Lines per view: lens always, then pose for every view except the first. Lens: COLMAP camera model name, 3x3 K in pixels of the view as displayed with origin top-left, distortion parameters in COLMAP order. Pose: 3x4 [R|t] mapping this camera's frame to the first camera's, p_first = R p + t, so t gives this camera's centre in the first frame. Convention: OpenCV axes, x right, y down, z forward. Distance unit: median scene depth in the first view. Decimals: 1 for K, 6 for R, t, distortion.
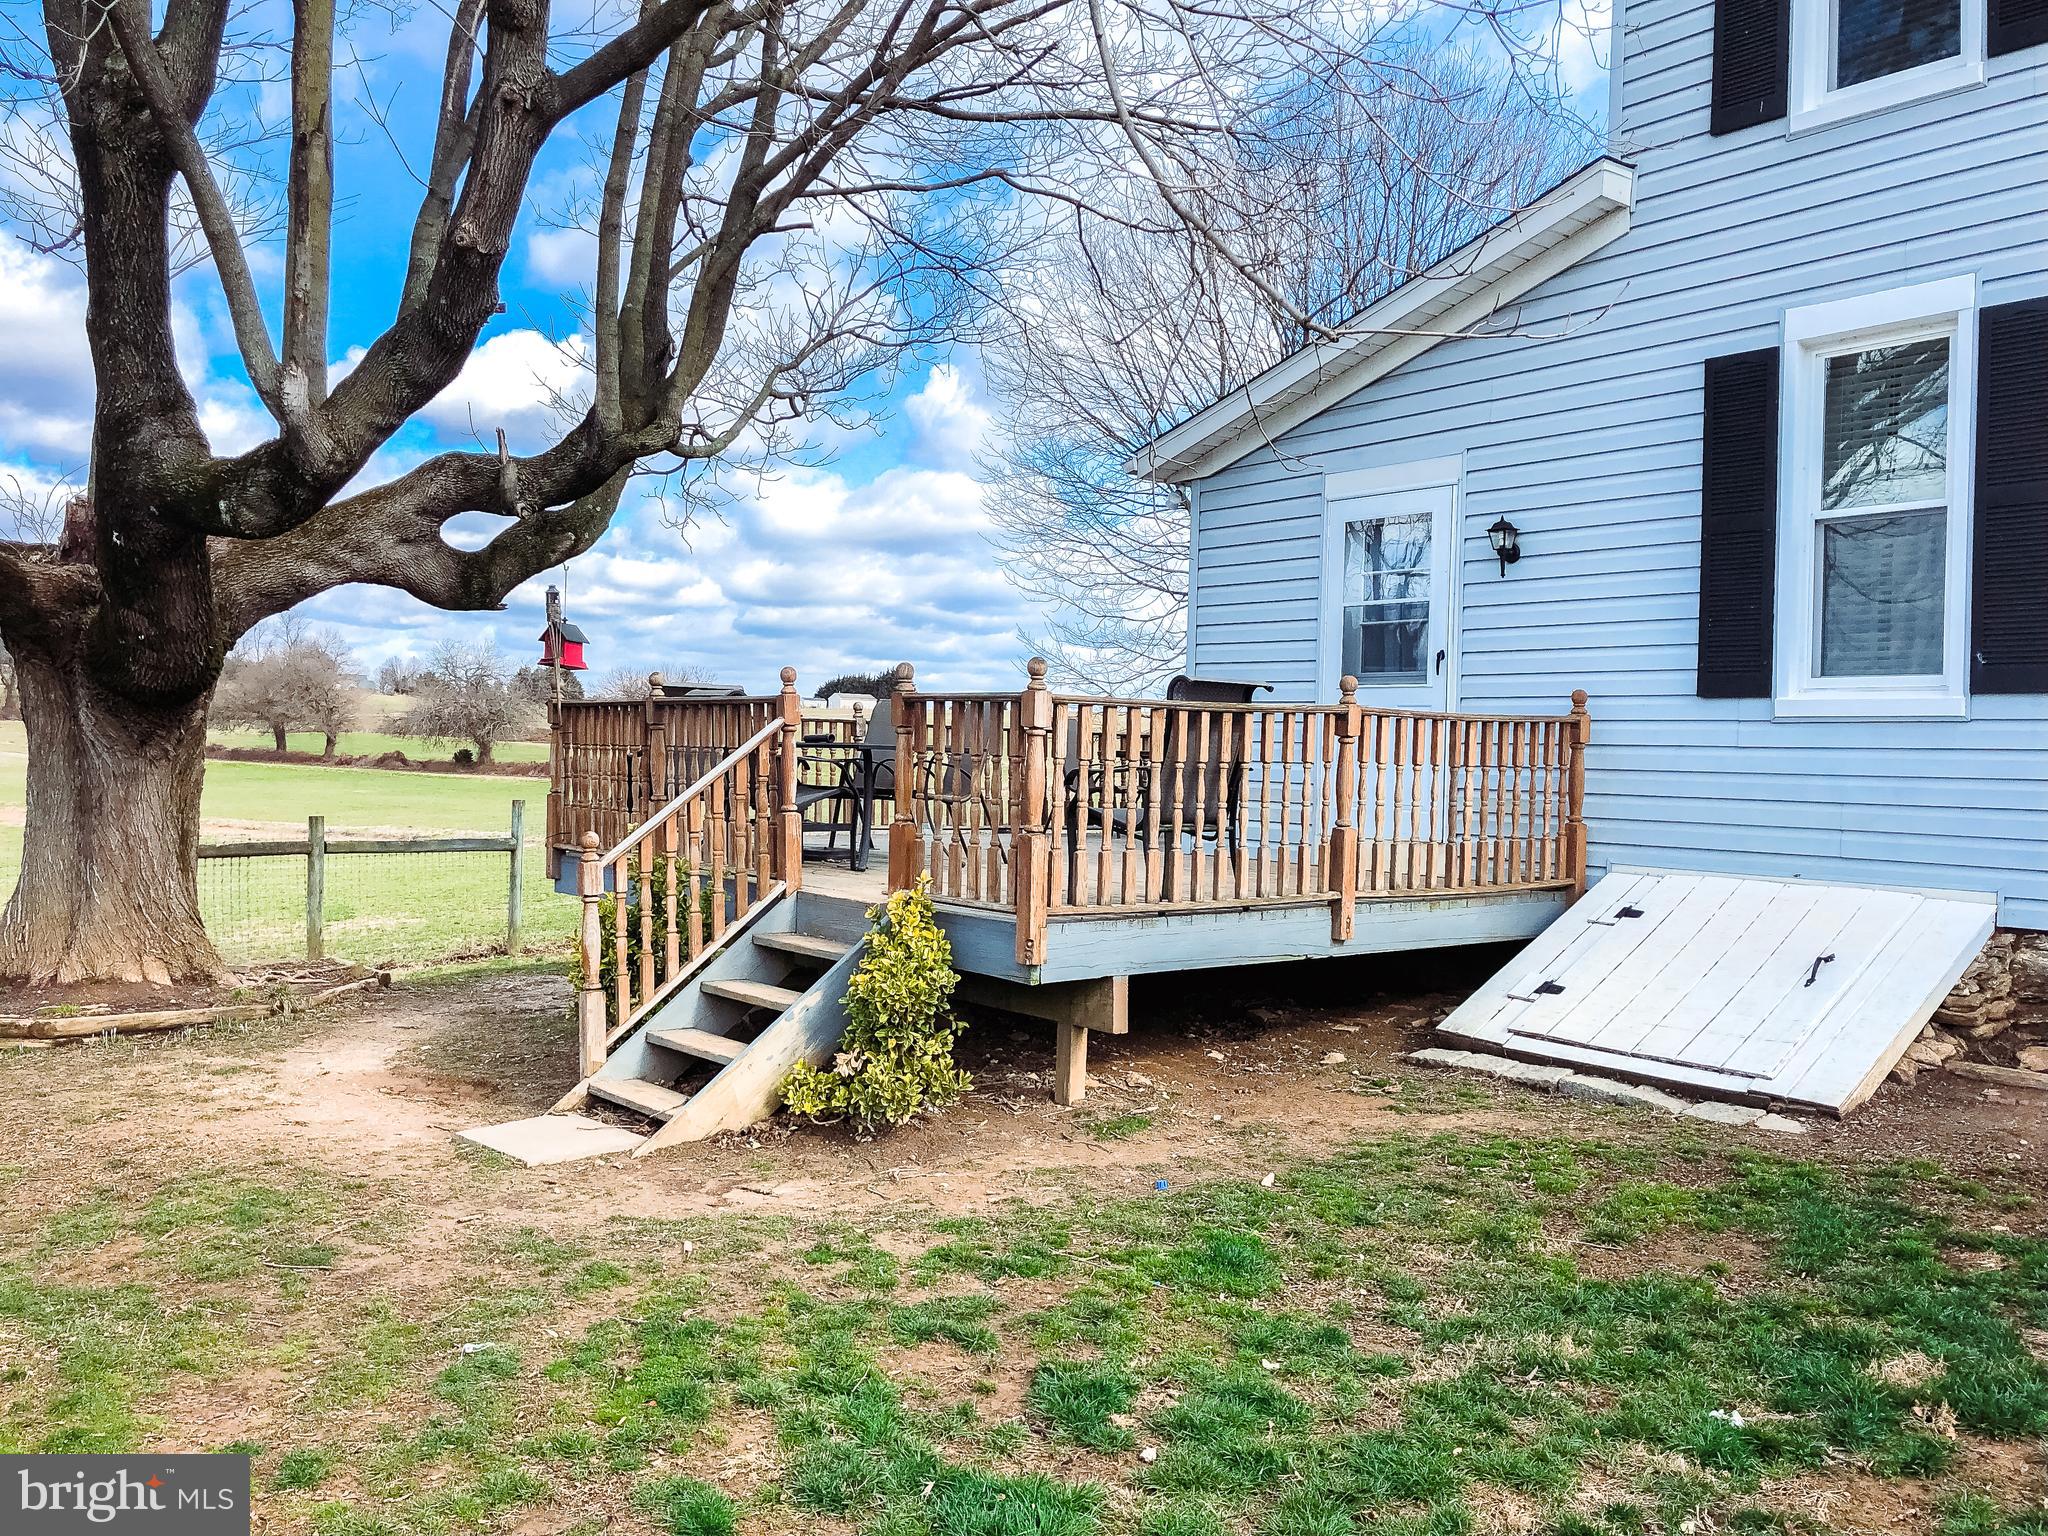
lens RADIAL K [[1677.9, 0, 1034.4], [0, 1677.9, 759.9], [0, 0, 1]] dist [0.039230, -0.047597]
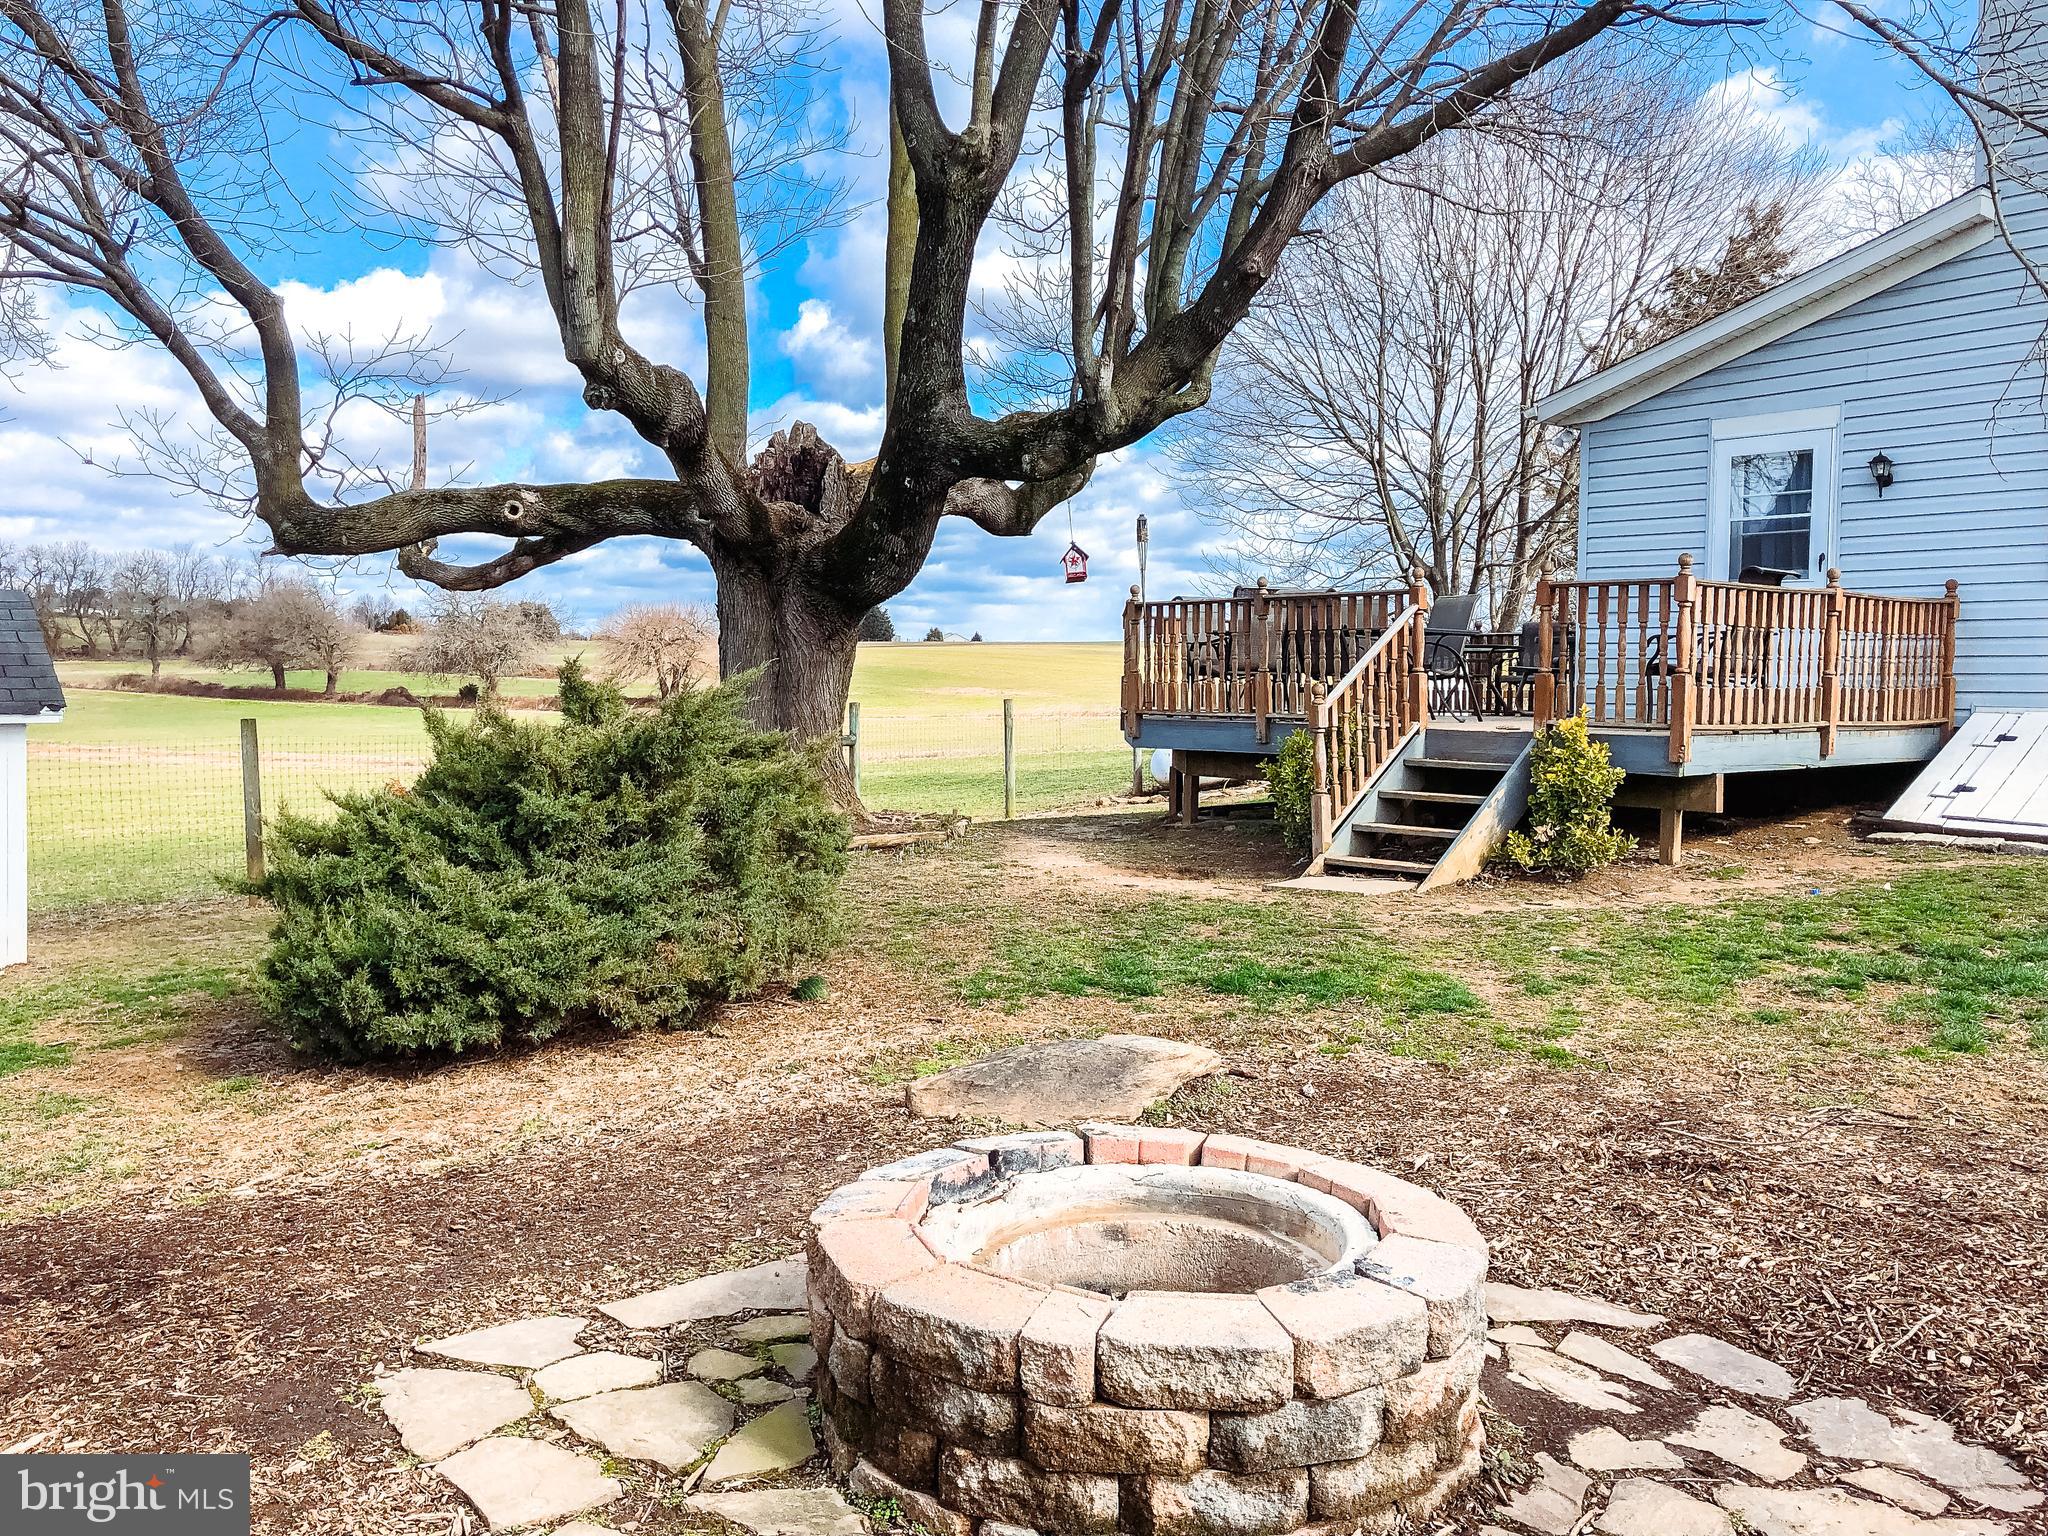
lens RADIAL K [[1677.9, 0, 1012.6], [0, 1677.9, 776.8], [0, 0, 1]] dist [0.039230, -0.047597]
pose [[0.999731, -0.014223, 0.018342, -0.515310], [0.013282, 0.998639, 0.050431, 0.042836], [-0.019035, -0.050174, 0.998559, -0.400950]]
